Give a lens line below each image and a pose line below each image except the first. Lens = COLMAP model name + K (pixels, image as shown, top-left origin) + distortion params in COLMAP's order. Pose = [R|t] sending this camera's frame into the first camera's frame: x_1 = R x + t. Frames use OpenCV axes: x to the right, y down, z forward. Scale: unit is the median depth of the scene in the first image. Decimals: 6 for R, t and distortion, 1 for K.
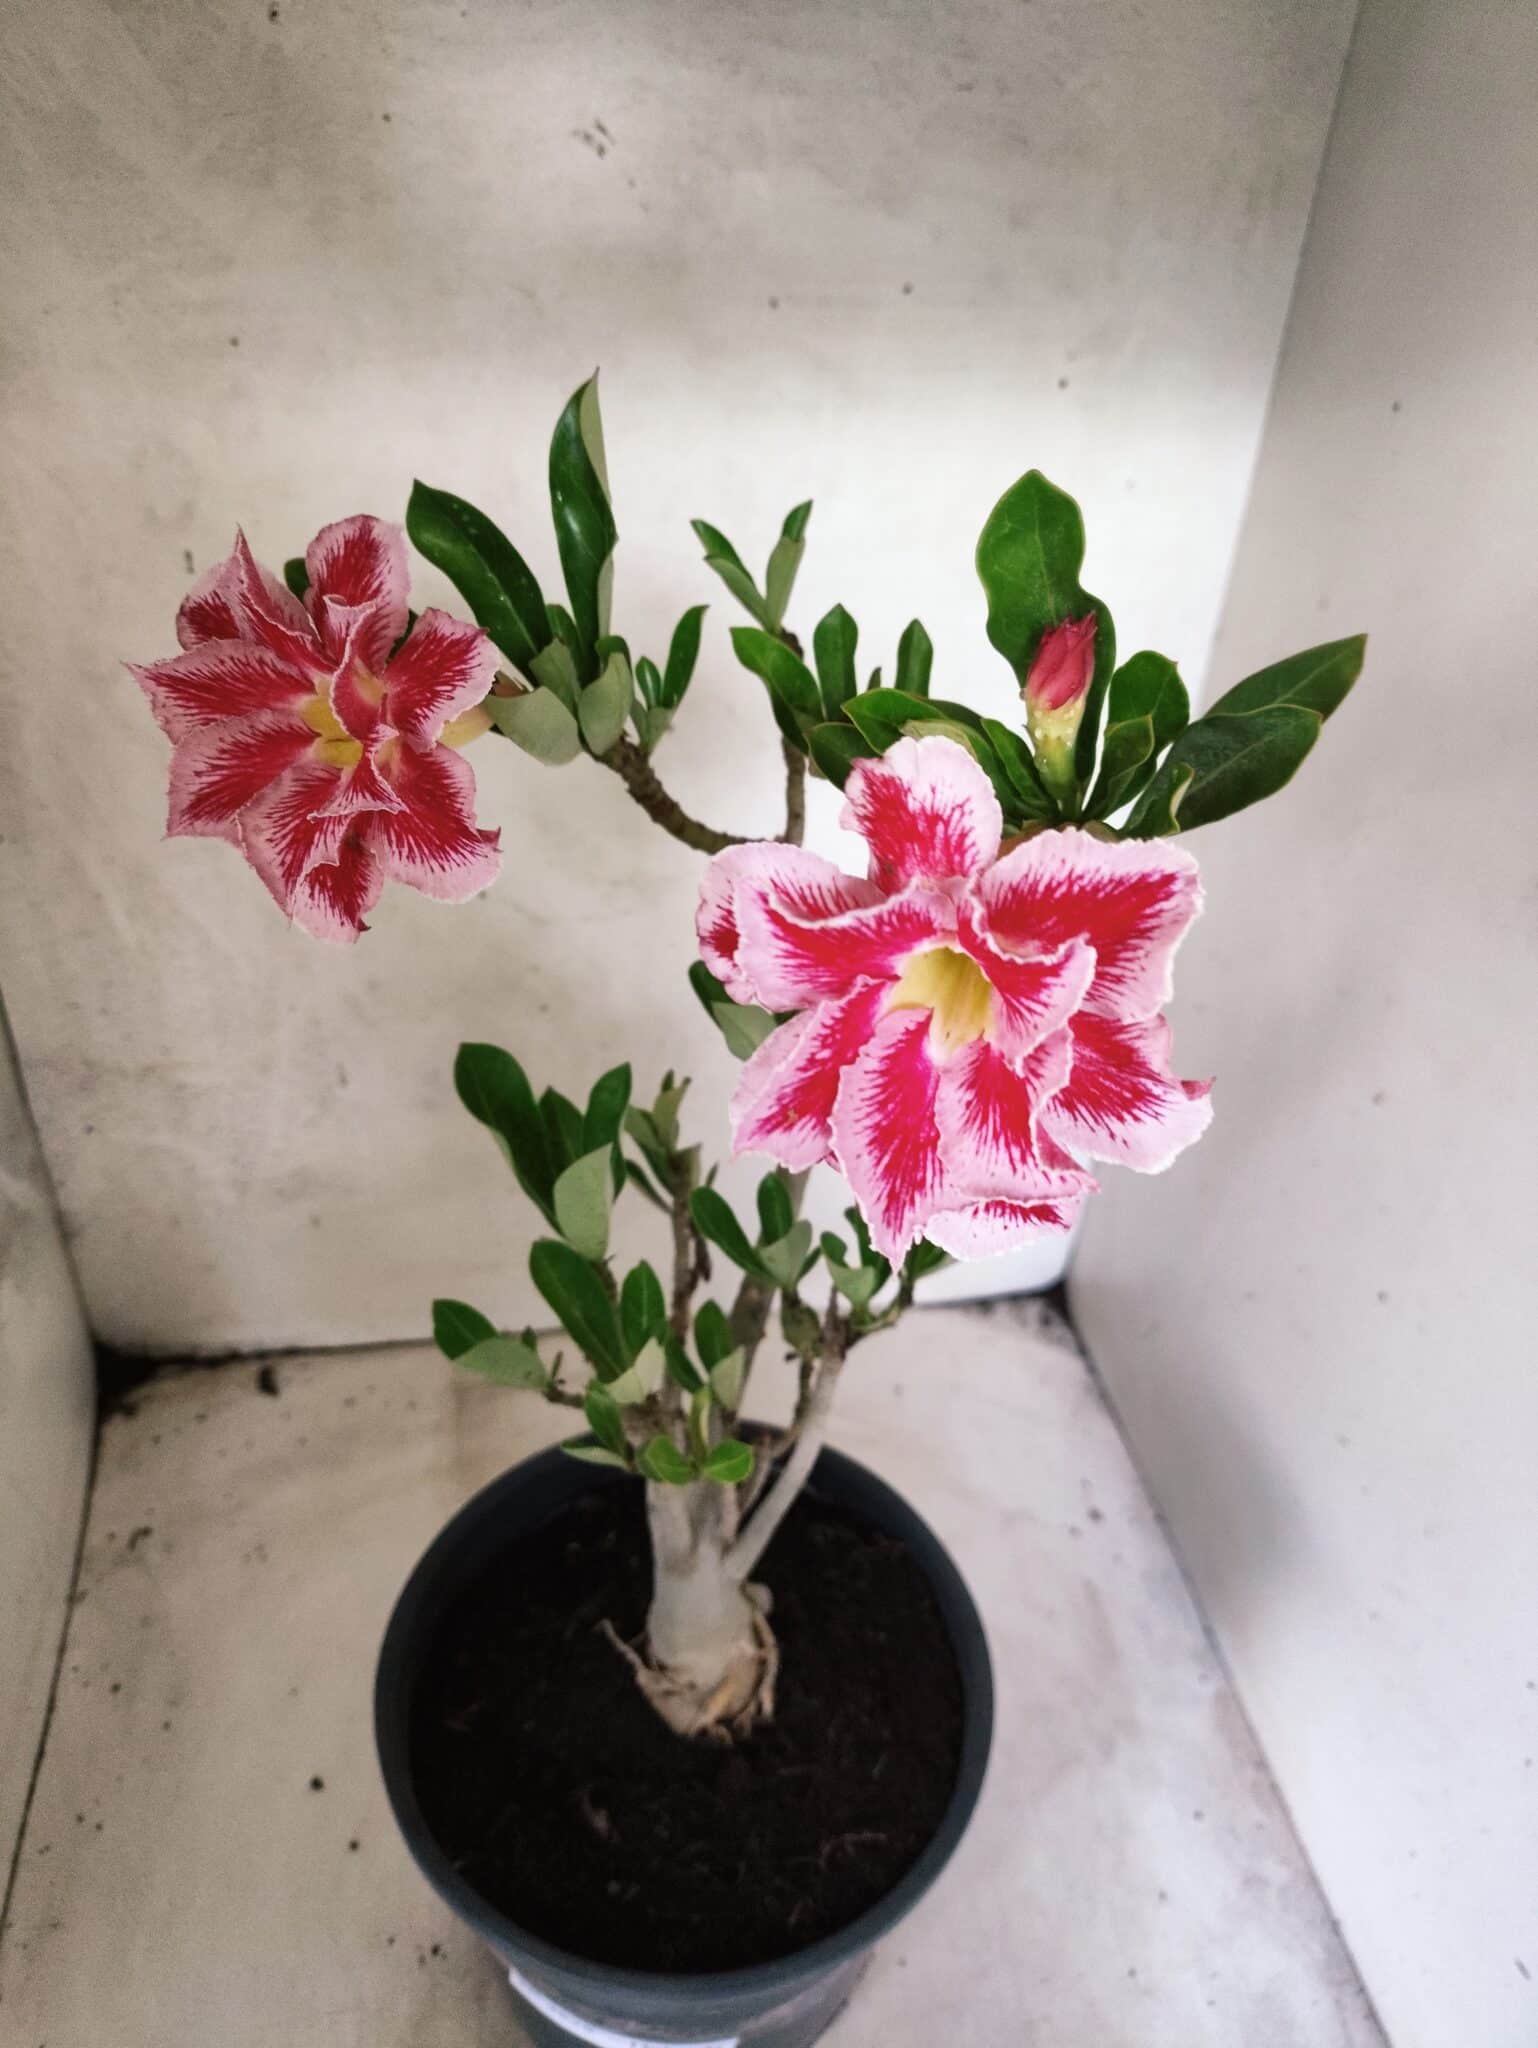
lens RADIAL K [[1565.6, 0, 802.2], [0, 1565.6, 1016.0], [0, 0, 1]] dist [0.032973, -0.075705]
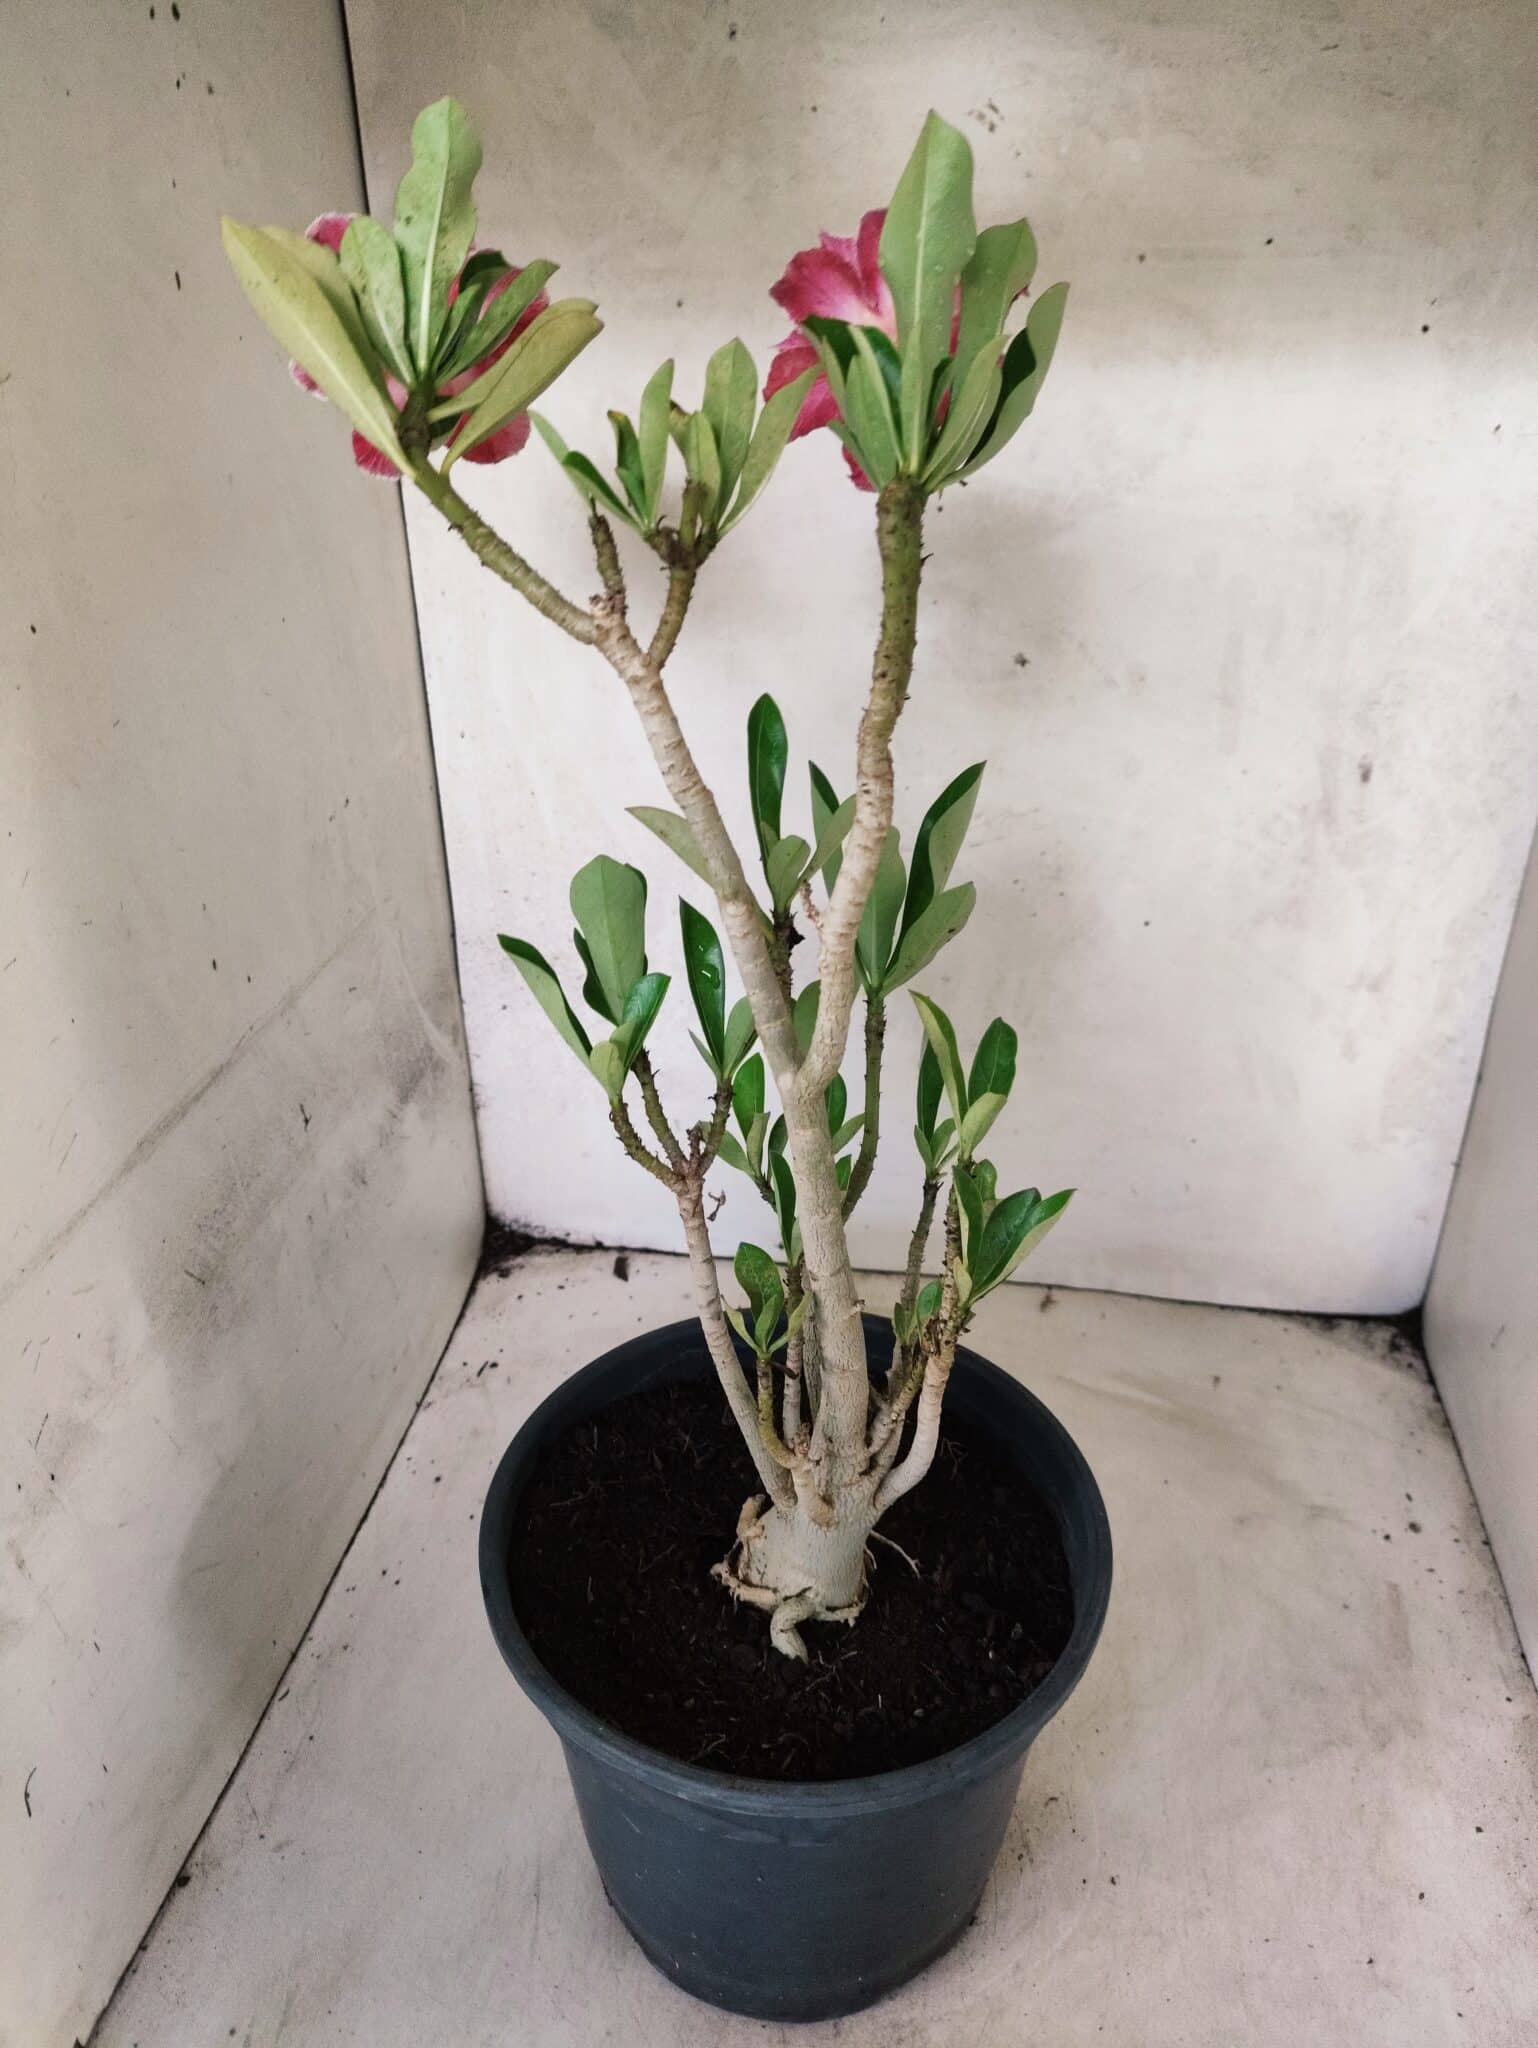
lens RADIAL K [[1565.6, 0, 766.4], [0, 1565.6, 1003.0], [0, 0, 1]] dist [0.032973, -0.075705]
pose [[0.942312, 0.082765, -0.324342, 0.113132], [-0.126740, 0.985028, -0.116861, 0.190167], [0.309814, 0.151227, 0.938694, -0.034427]]
